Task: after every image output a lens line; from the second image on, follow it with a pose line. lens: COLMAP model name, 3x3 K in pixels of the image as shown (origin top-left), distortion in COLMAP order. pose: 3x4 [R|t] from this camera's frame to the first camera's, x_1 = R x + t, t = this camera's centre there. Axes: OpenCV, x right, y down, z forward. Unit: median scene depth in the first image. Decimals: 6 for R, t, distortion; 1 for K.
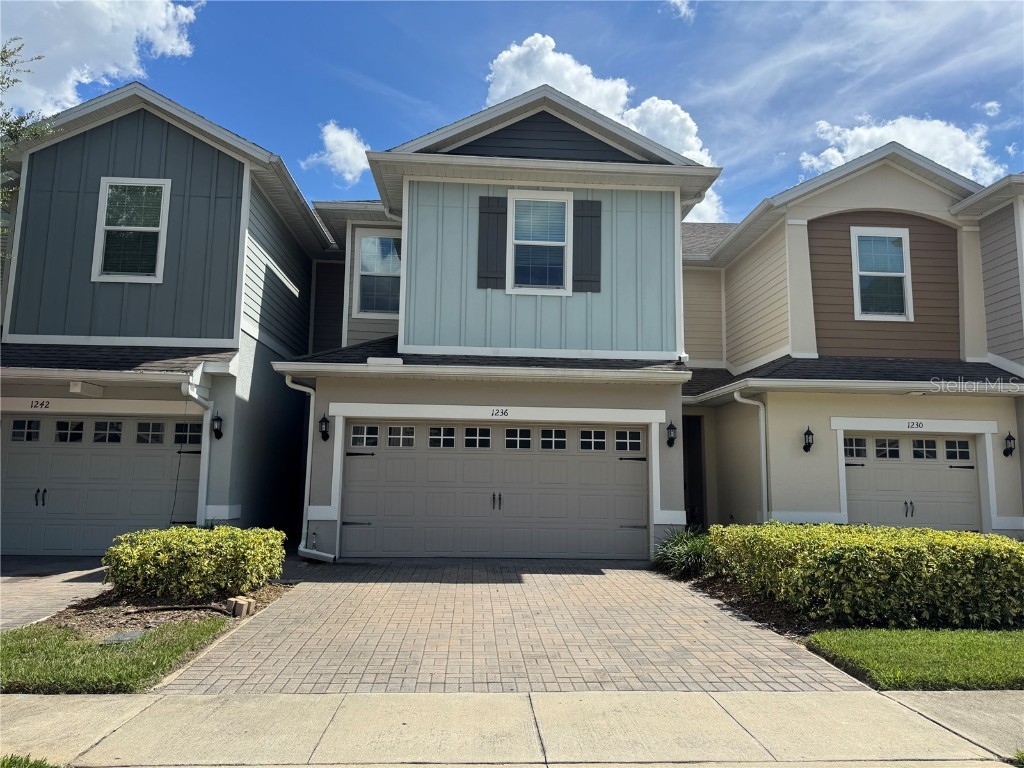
lens RADIAL K [[718.1, 0, 502.3], [0, 718.1, 387.7], [0, 0, 1]] dist [0.058760, -0.077608]
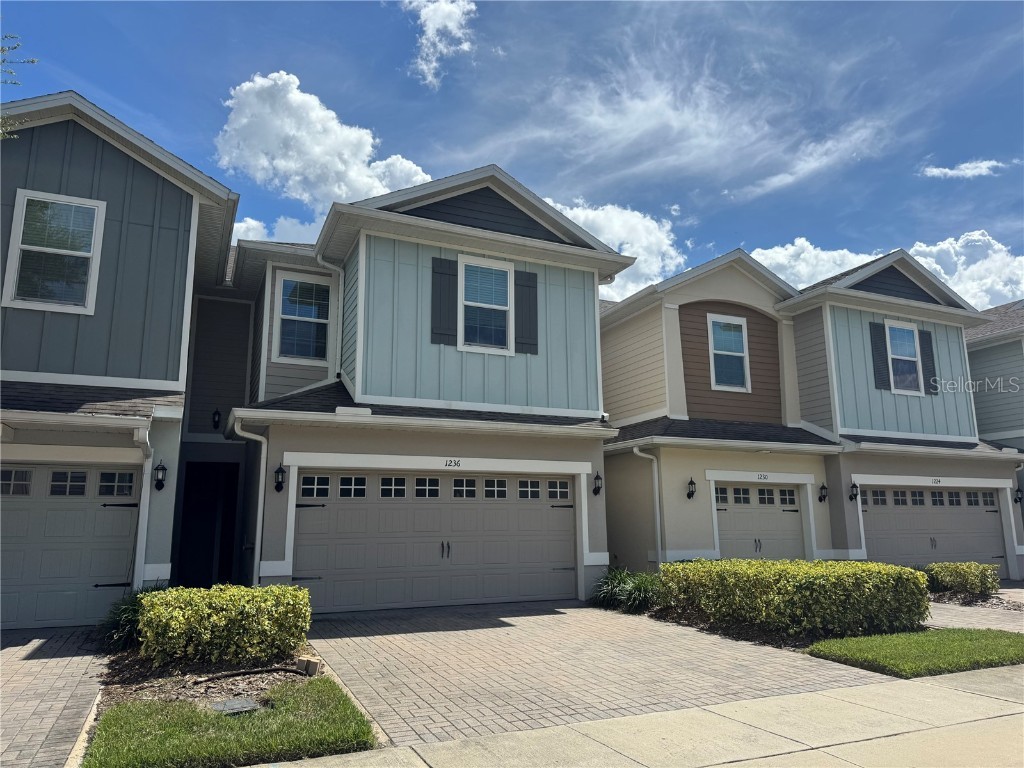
lens RADIAL K [[718.1, 0, 516.4], [0, 718.1, 382.7], [0, 0, 1]] dist [0.058760, -0.077608]
pose [[0.934248, 0.049769, 0.353134, -0.285617], [-0.024580, 0.996846, -0.075461, -0.005677], [-0.355776, 0.061819, 0.932524, -0.016189]]
